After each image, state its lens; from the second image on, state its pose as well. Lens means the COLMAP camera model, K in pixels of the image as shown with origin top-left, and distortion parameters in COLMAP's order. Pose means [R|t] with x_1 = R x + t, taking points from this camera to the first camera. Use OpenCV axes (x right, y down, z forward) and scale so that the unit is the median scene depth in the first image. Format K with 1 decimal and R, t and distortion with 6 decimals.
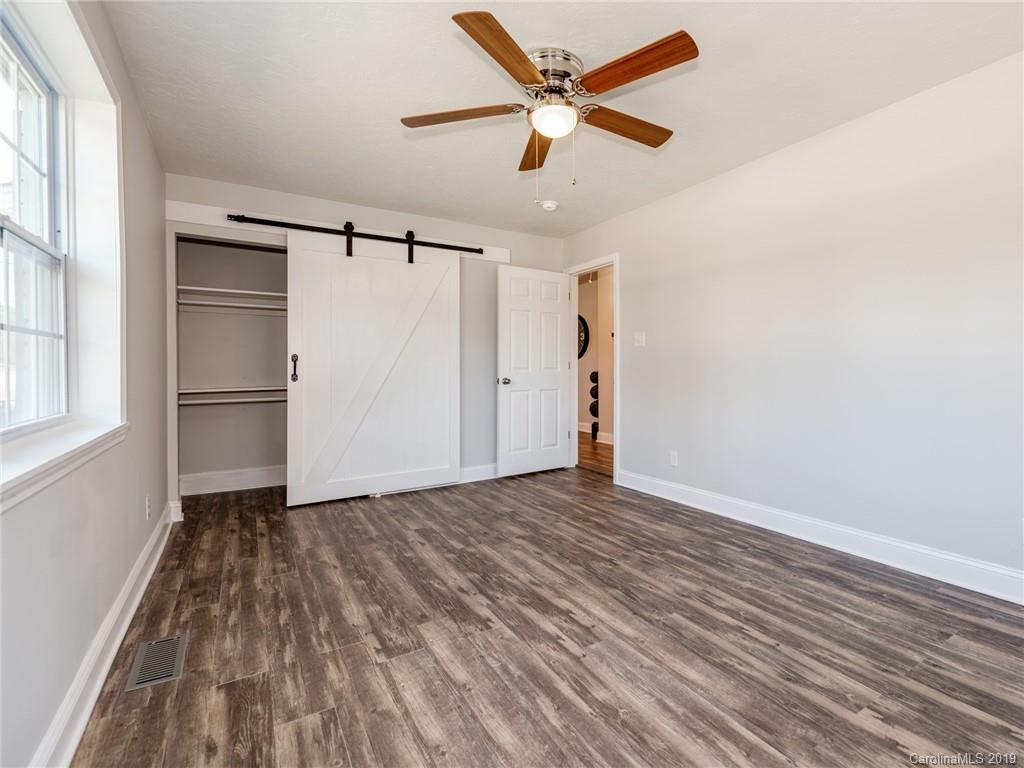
lens RADIAL K [[440.0, 0, 512.0], [0, 440.0, 384.0], [0, 0, 1]] dist [0.006199, -0.000788]
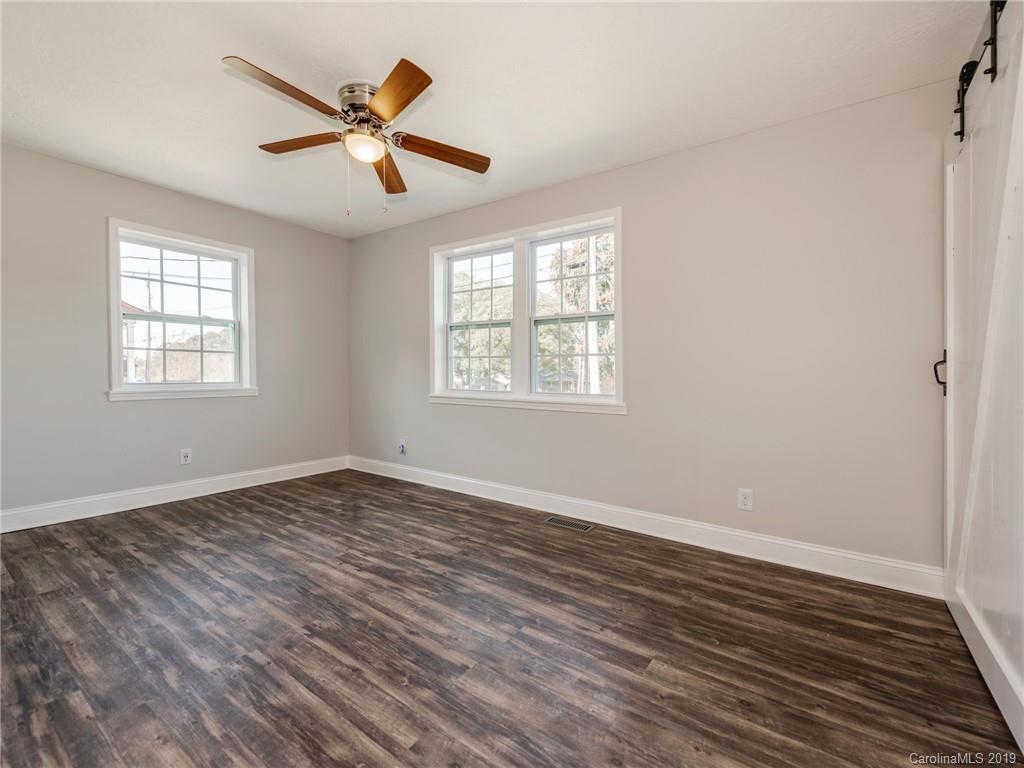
lens RADIAL K [[440.0, 0, 512.0], [0, 440.0, 384.0], [0, 0, 1]] dist [0.006199, -0.000788]
pose [[-0.864265, 0.009315, -0.502950, 0.349472], [-0.025912, 0.997677, 0.063004, -0.110605], [0.502369, 0.067485, -0.862016, 2.067545]]
